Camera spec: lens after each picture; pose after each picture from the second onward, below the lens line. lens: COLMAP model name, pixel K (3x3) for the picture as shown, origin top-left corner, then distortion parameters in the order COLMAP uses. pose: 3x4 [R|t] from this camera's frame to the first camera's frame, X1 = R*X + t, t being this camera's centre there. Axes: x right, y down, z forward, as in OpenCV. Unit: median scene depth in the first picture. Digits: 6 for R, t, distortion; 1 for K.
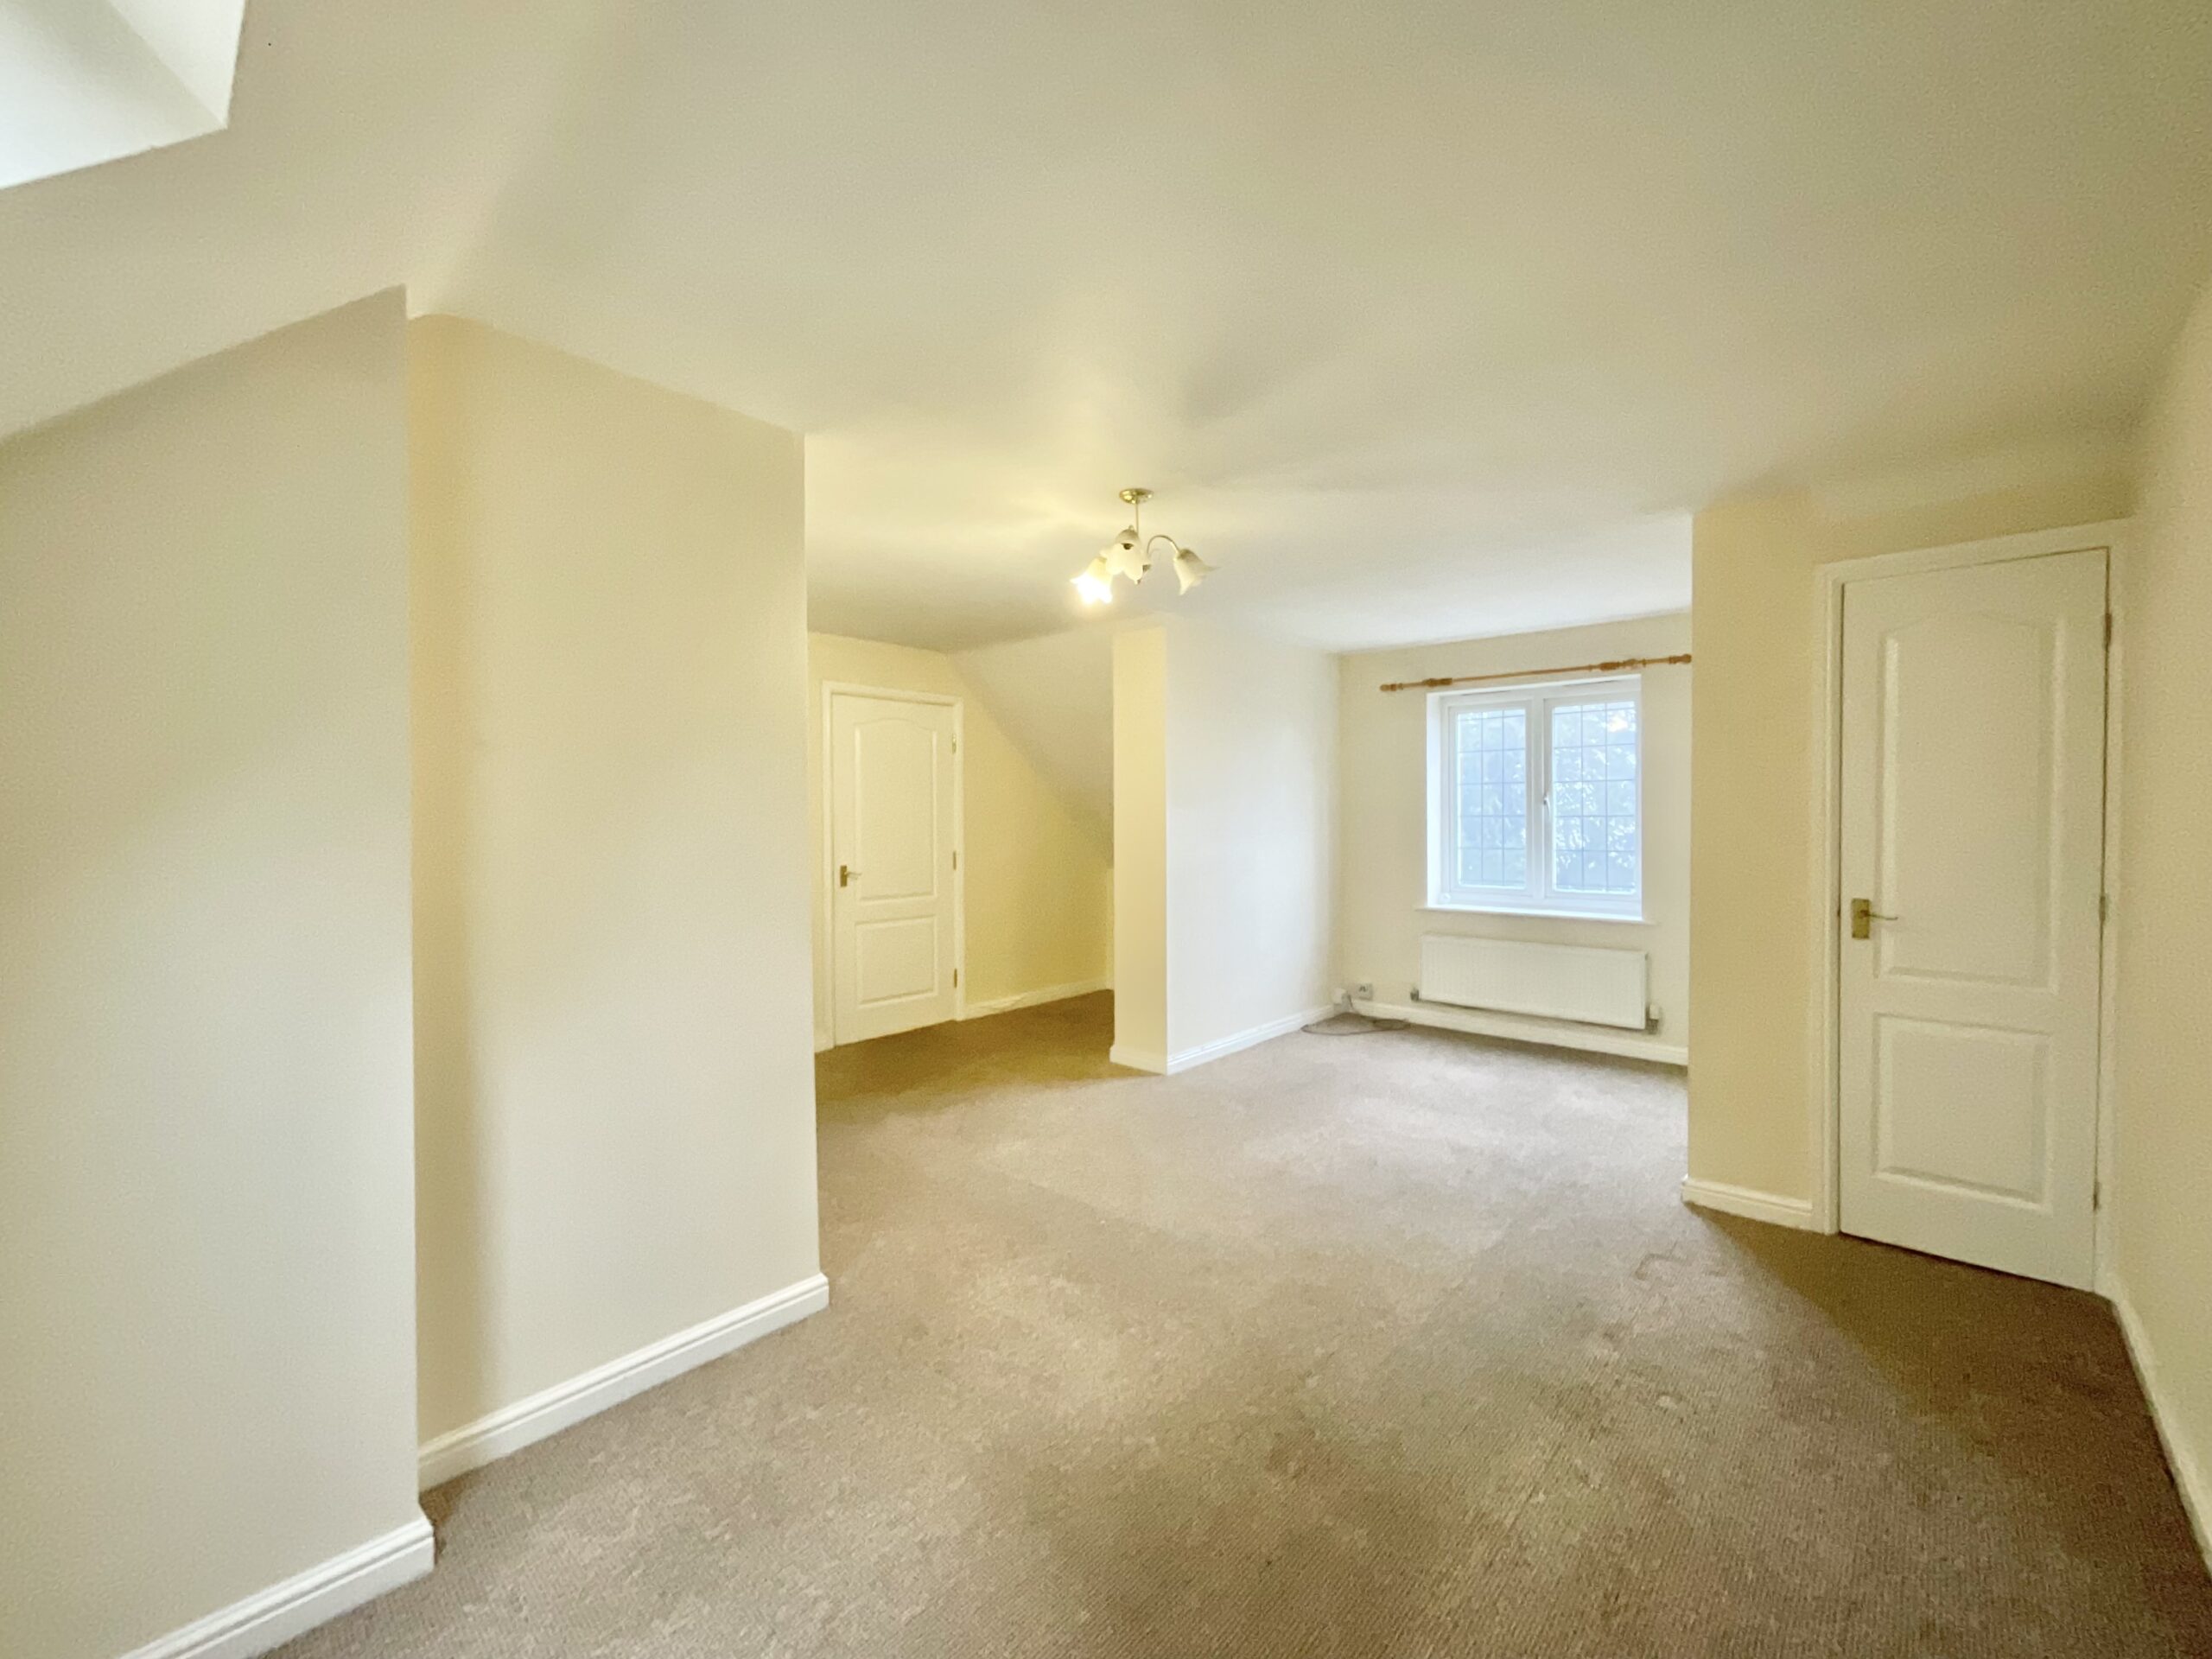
lens RADIAL K [[904.1, 0, 1110.1], [0, 904.1, 824.6], [0, 0, 1]] dist [0.012025, 0.000848]
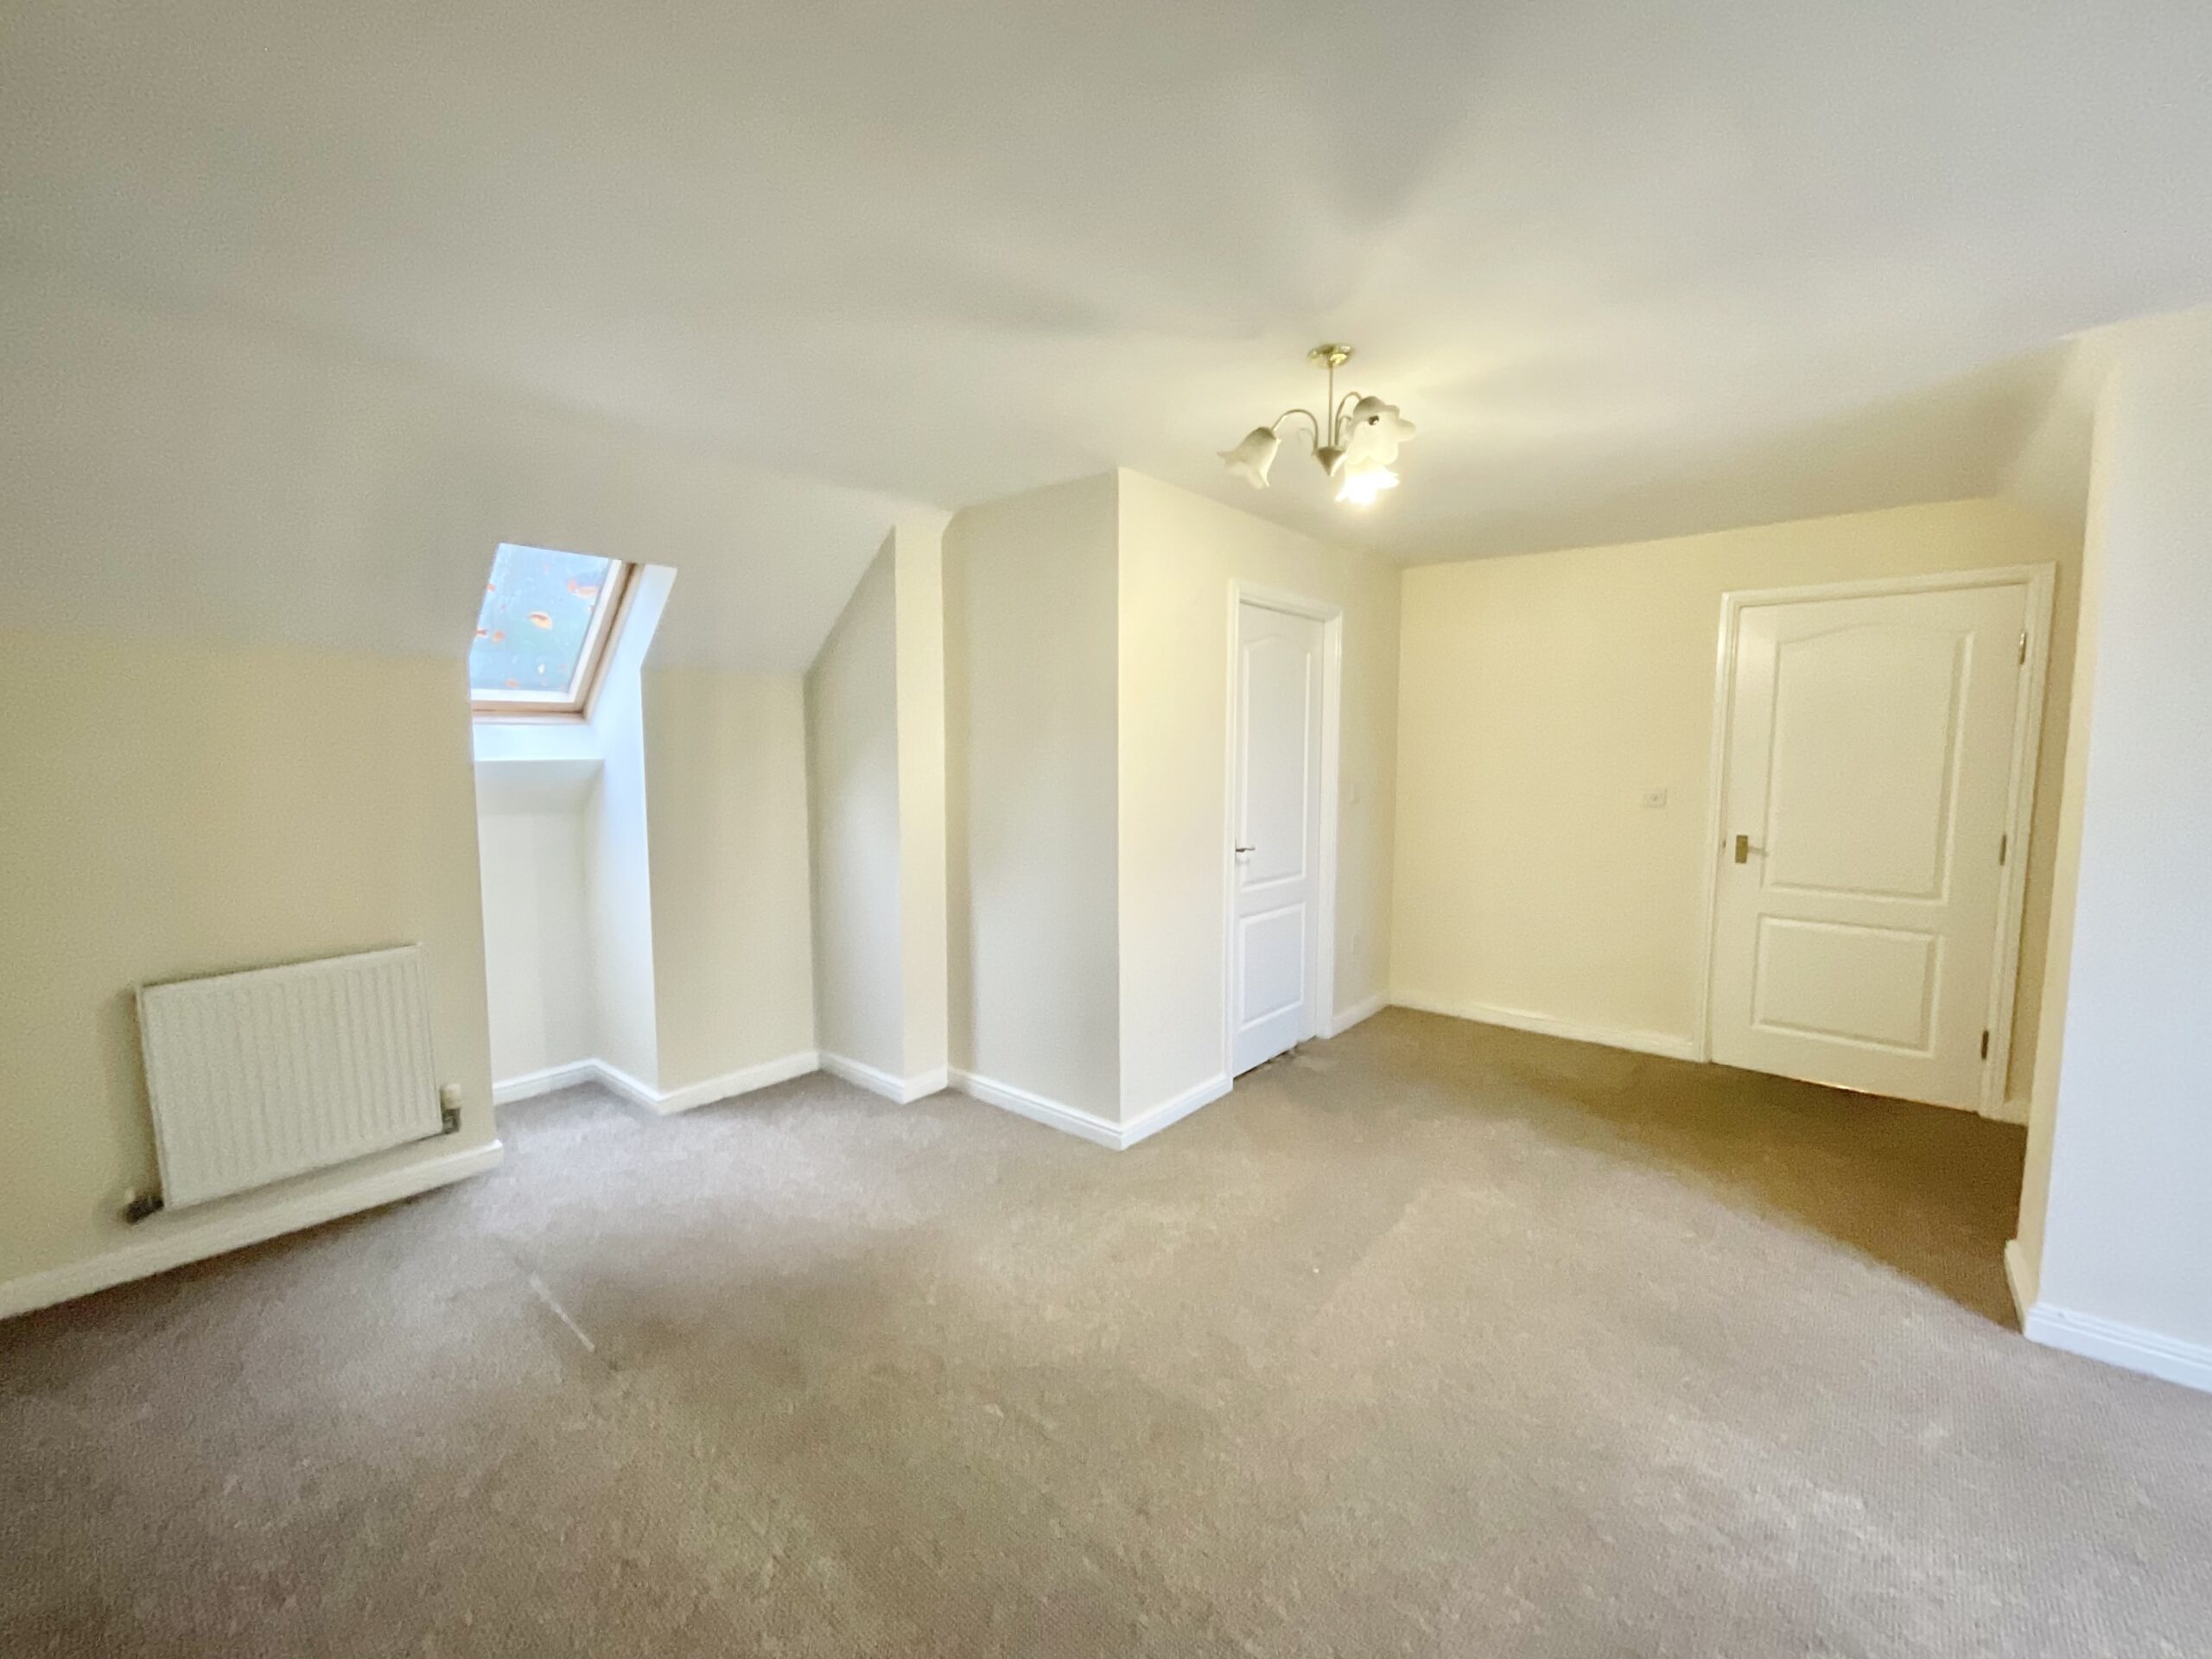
lens RADIAL K [[904.1, 0, 1107.3], [0, 904.1, 830.5], [0, 0, 1]] dist [0.012025, 0.000848]
pose [[0.017958, 0.092516, -0.995549, 0.483435], [-0.006649, 0.995699, 0.092410, -0.027170], [0.999817, 0.004960, 0.018496, 0.484741]]
